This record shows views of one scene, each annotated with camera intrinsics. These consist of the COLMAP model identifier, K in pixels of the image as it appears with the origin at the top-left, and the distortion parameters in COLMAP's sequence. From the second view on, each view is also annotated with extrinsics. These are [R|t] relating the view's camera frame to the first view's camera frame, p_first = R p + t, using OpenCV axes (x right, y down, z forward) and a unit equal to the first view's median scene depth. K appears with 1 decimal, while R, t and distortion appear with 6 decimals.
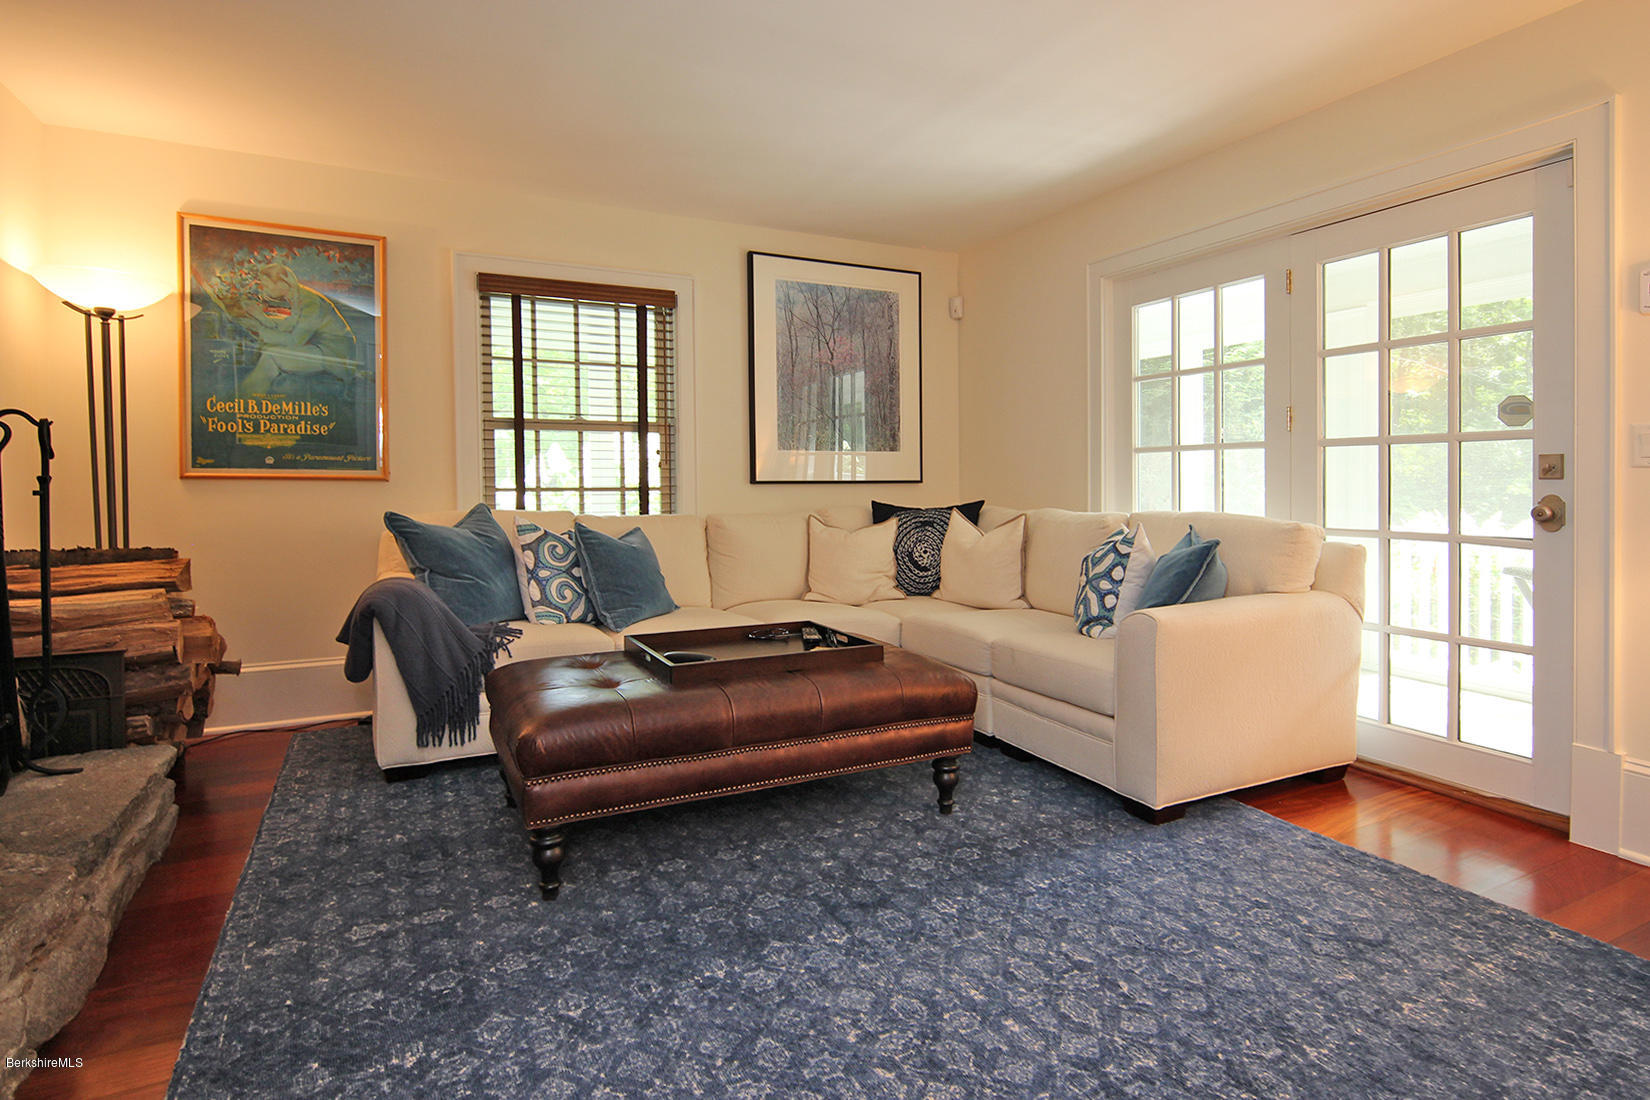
lens RADIAL K [[854.4, 0, 806.2], [0, 854.4, 480.3], [0, 0, 1]] dist [0.009525, -0.005133]
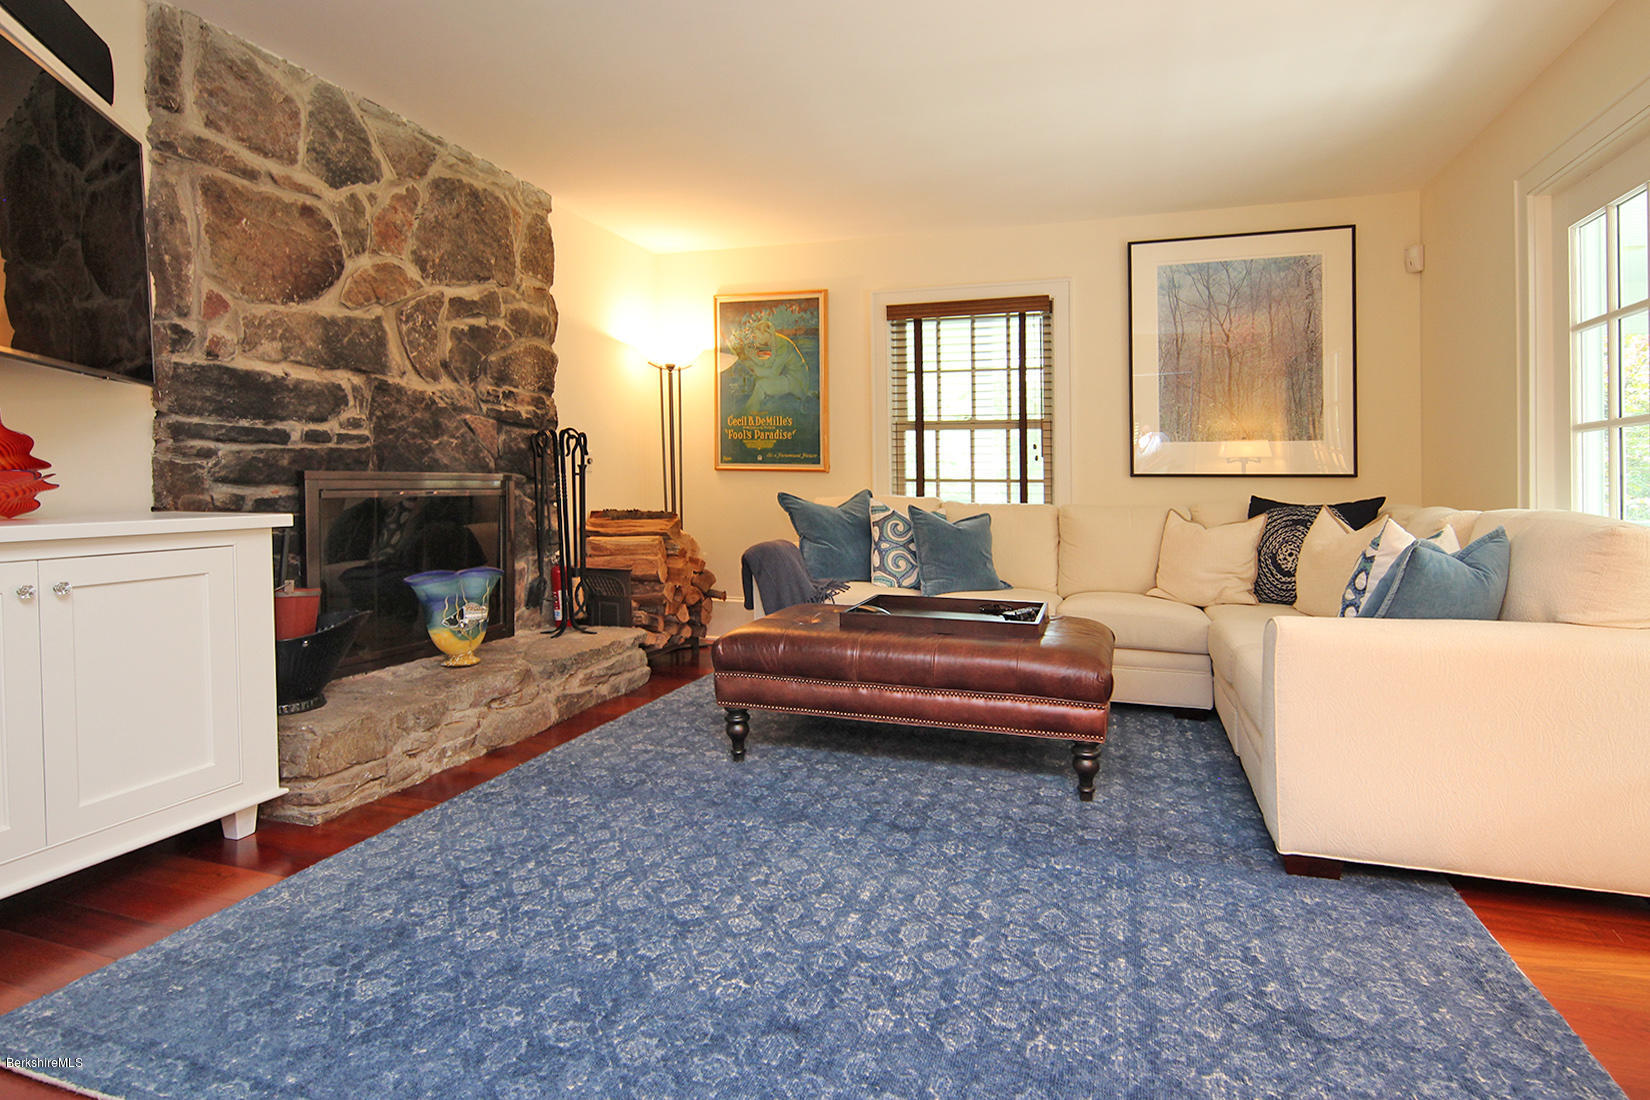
lens RADIAL K [[854.4, 0, 836.1], [0, 854.4, 487.5], [0, 0, 1]] dist [0.009525, -0.005133]
pose [[0.713585, 0.010799, -0.700485, 0.581413], [-0.009741, 0.999937, 0.005493, 0.021643], [0.700501, 0.002904, 0.713646, 0.079837]]
